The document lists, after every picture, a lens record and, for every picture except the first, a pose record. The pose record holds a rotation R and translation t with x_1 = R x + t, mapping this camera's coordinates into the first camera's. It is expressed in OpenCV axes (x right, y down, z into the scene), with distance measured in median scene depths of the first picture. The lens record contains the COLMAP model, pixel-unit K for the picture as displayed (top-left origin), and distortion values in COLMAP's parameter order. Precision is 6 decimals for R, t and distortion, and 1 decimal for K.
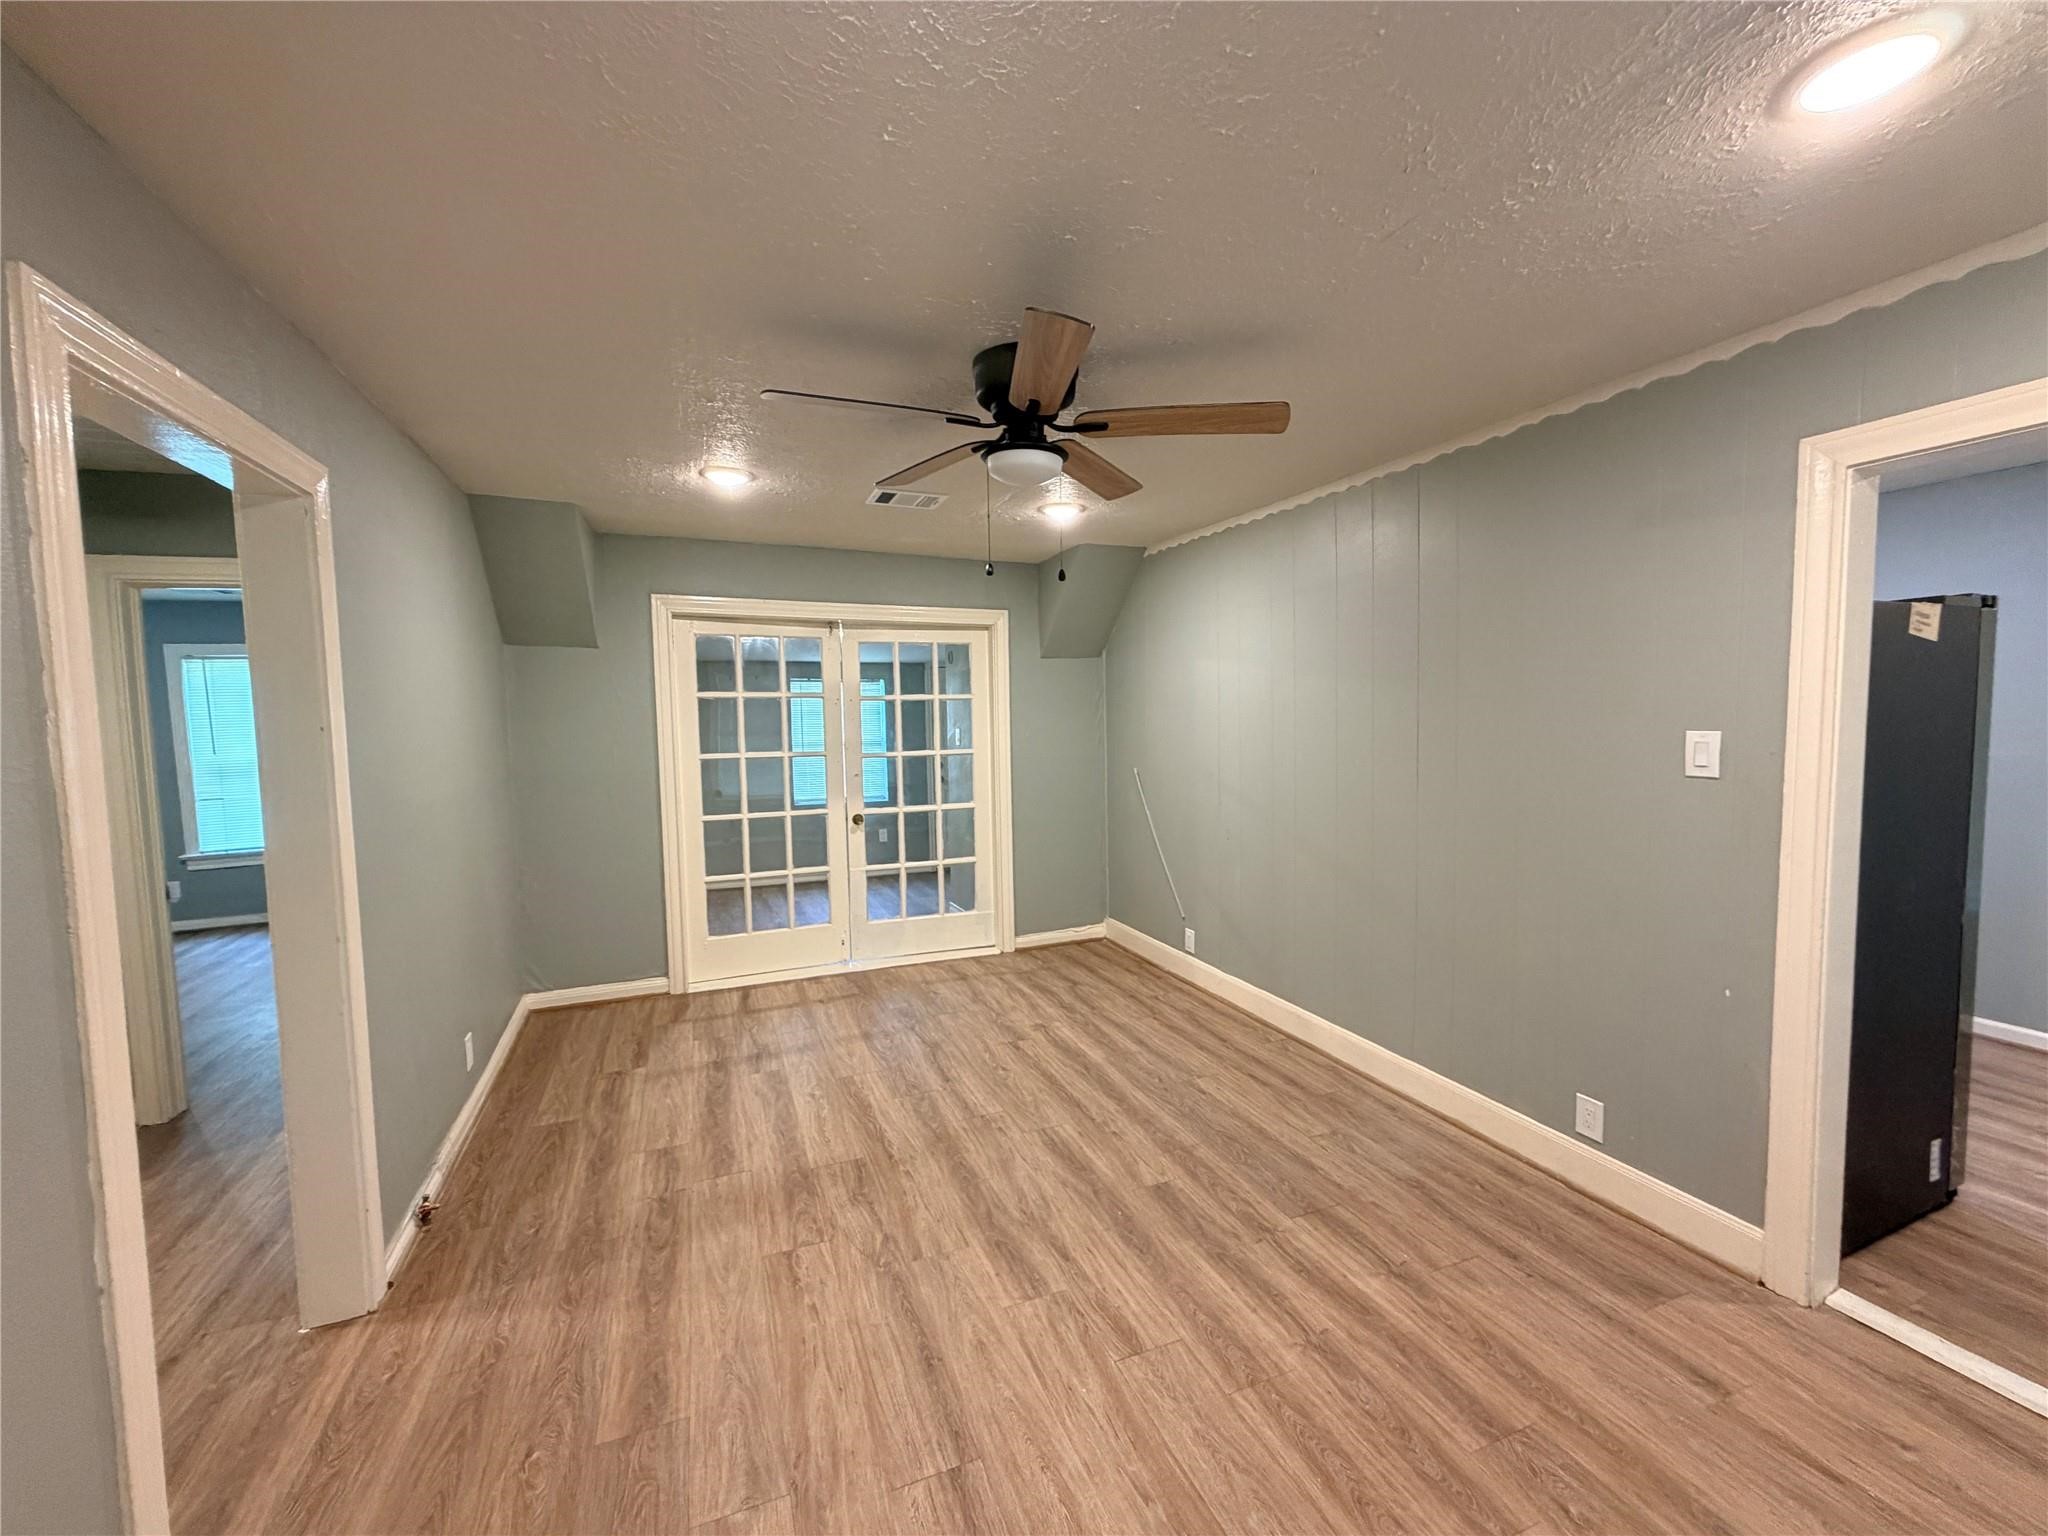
lens RADIAL K [[818.7, 0, 1018.1], [0, 818.7, 768.2], [0, 0, 1]] dist [0.000717, -0.000134]
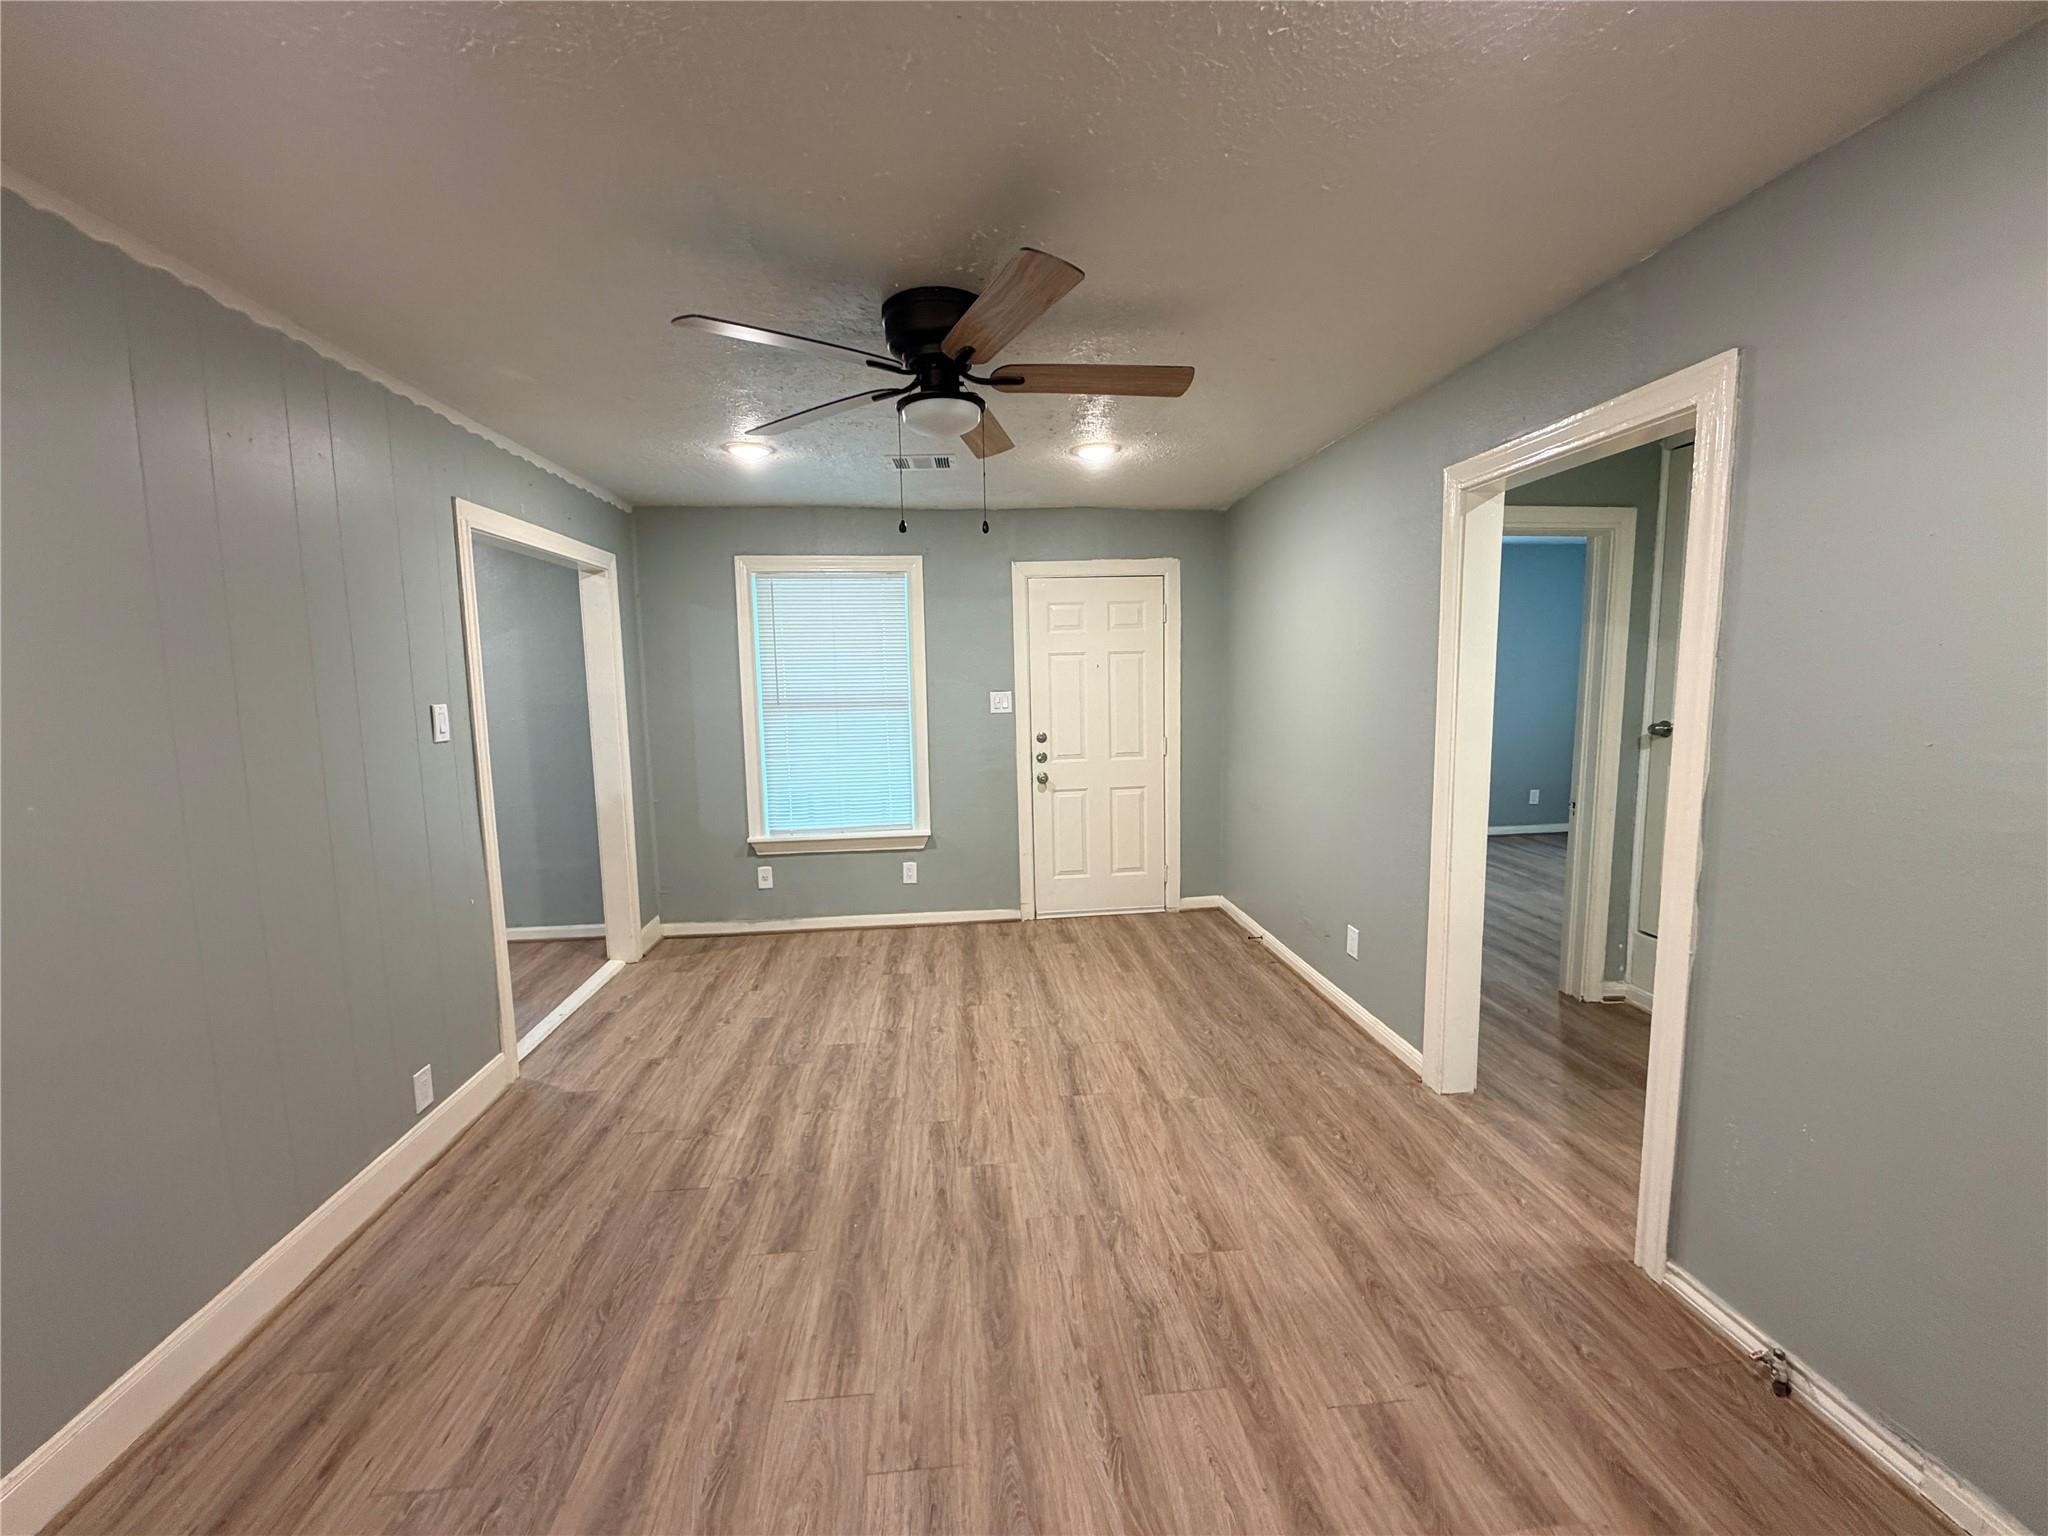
lens RADIAL K [[818.7, 0, 1018.1], [0, 818.7, 768.2], [0, 0, 1]] dist [0.000717, -0.000134]
pose [[-0.957983, 0.002727, 0.286813, -0.328671], [0.055491, 0.982824, 0.176003, -0.112432], [-0.281407, 0.184523, -0.941680, 1.810024]]
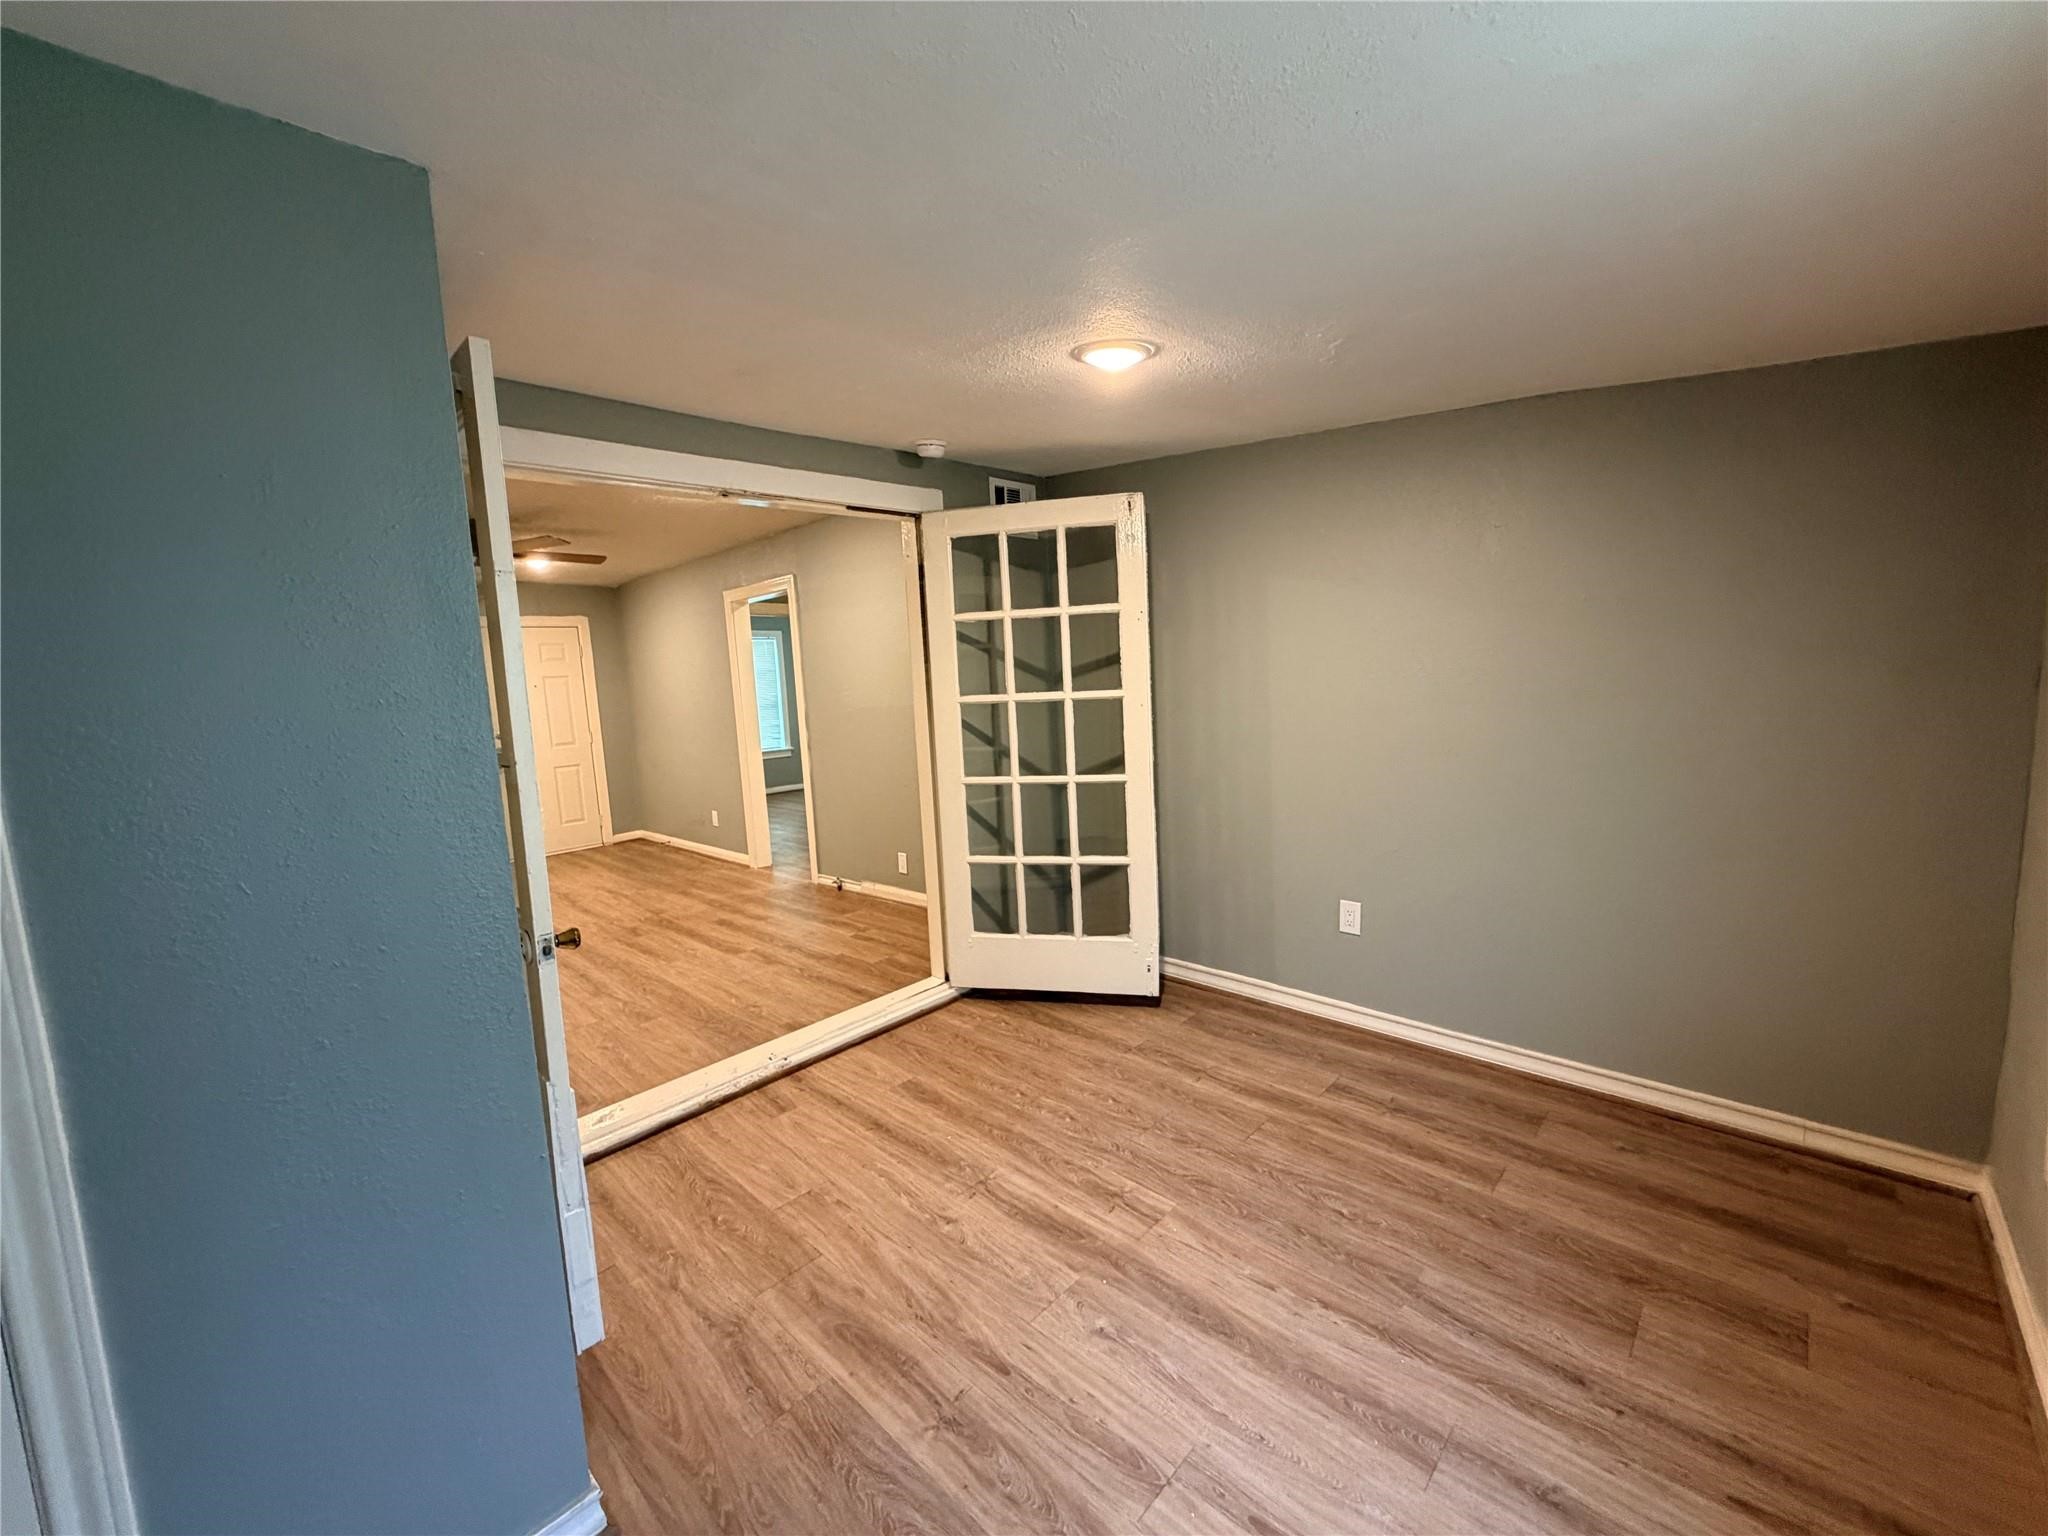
lens RADIAL K [[818.7, 0, 1018.1], [0, 818.7, 768.2], [0, 0, 1]] dist [0.000717, -0.000134]
pose [[-0.911727, 0.110910, -0.395541, -0.332084], [0.041896, 0.982948, 0.179048, -0.165747], [0.408655, 0.146671, -0.900827, 3.349167]]
